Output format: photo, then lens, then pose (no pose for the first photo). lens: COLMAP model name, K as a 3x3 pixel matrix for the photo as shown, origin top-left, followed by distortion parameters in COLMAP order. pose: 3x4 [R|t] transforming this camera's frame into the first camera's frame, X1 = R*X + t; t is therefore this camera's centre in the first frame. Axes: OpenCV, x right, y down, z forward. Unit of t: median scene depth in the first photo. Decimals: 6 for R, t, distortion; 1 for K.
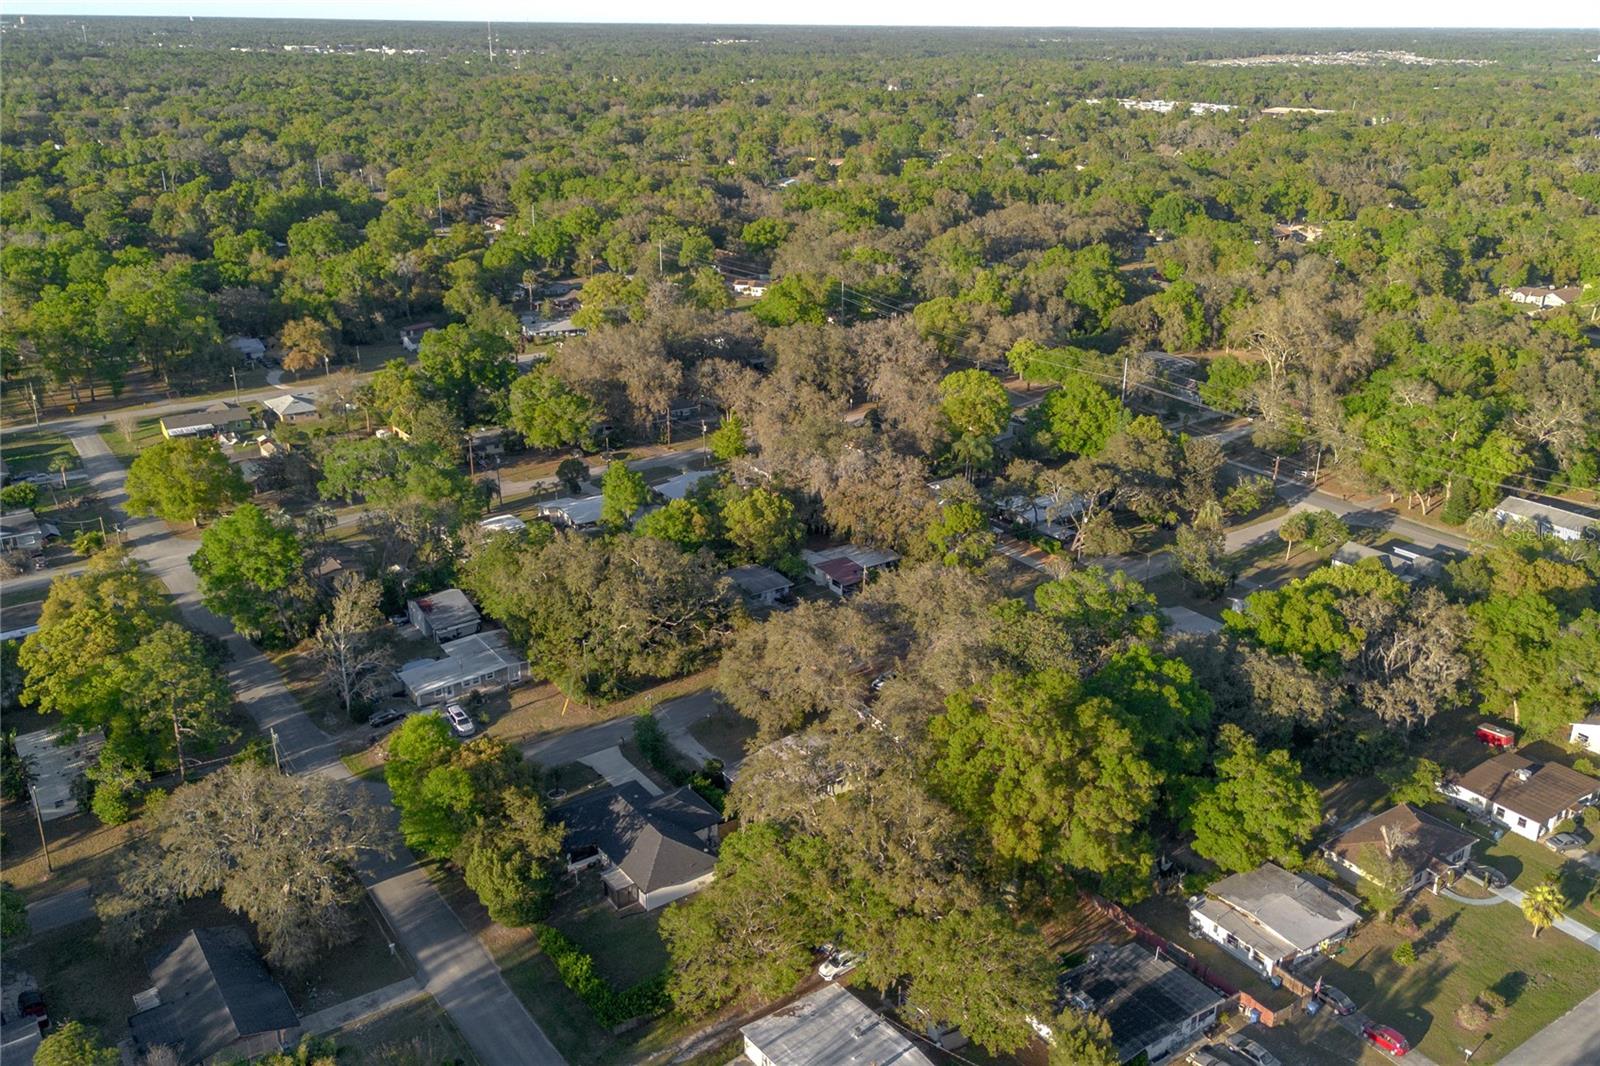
lens RADIAL K [[1302.0, 0, 800.0], [0, 1302.0, 533.0], [0, 0, 1]] dist [0.068733, -0.095455]
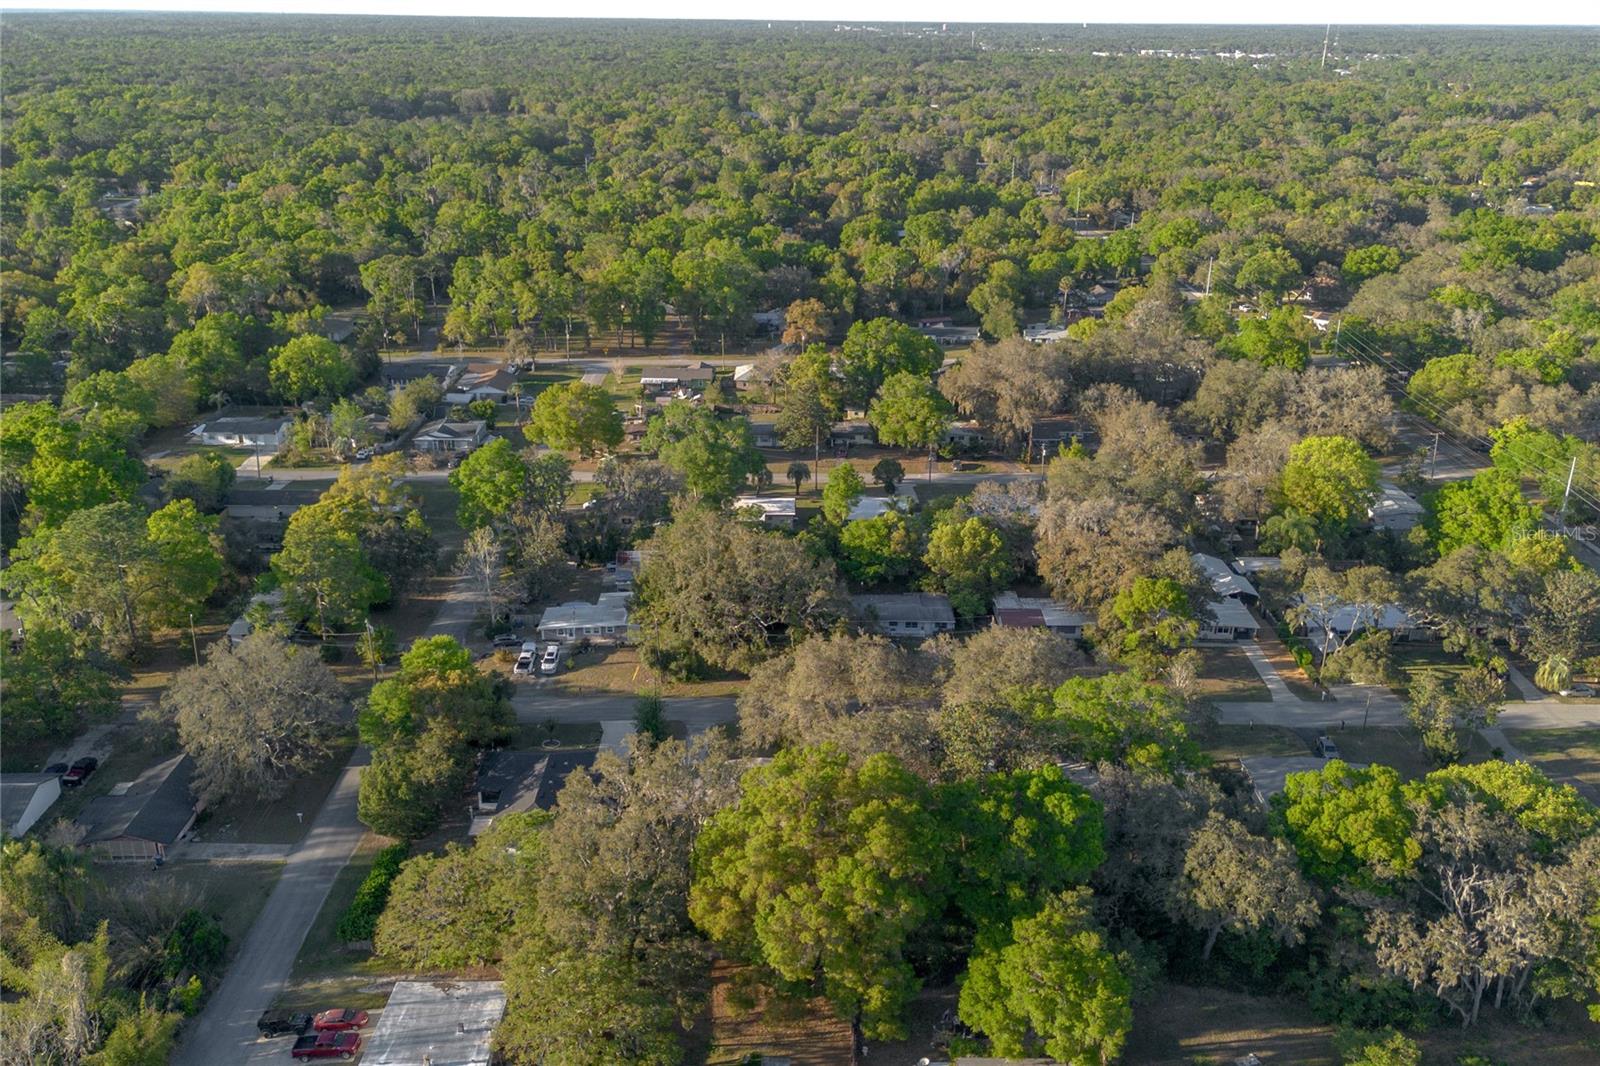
lens RADIAL K [[1302.0, 0, 800.0], [0, 1302.0, 533.0], [0, 0, 1]] dist [0.068733, -0.095455]
pose [[0.826575, 0.202829, -0.525009, 0.282008], [-0.204748, 0.977257, 0.055192, -0.038461], [0.524263, 0.061874, 0.849305, 0.104309]]
